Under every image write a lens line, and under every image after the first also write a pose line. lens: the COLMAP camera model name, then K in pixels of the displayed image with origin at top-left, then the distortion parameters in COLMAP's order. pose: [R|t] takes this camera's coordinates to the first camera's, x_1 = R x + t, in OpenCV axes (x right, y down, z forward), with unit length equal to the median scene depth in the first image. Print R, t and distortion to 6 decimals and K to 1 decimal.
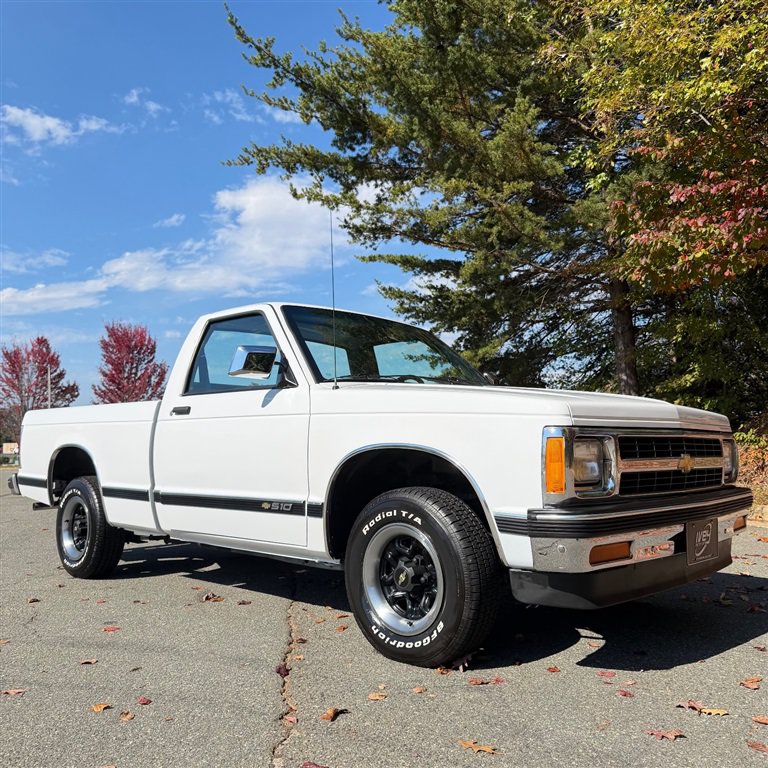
lens RADIAL K [[723.9, 0, 384.0], [0, 723.9, 384.0], [0, 0, 1]] dist [0.122020, -0.265892]
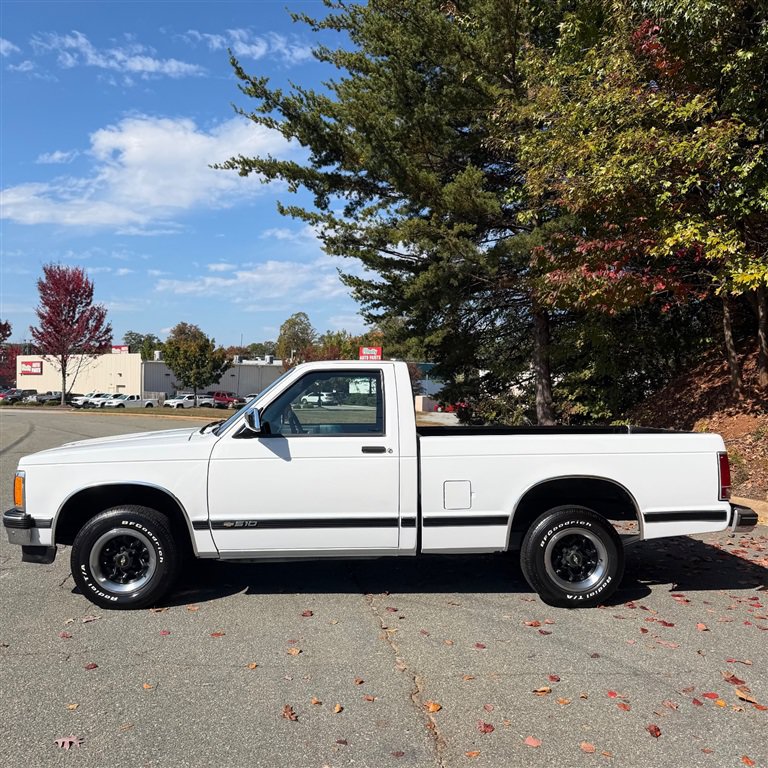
lens RADIAL K [[716.0, 0, 386.6], [0, 716.0, 396.4], [0, 0, 1]] dist [0.098063, -0.200746]
pose [[0.994886, 0.027554, 0.097169, -0.051862], [-0.036209, 0.995421, 0.088470, -0.060227], [-0.094286, -0.091536, 0.991328, -0.203453]]
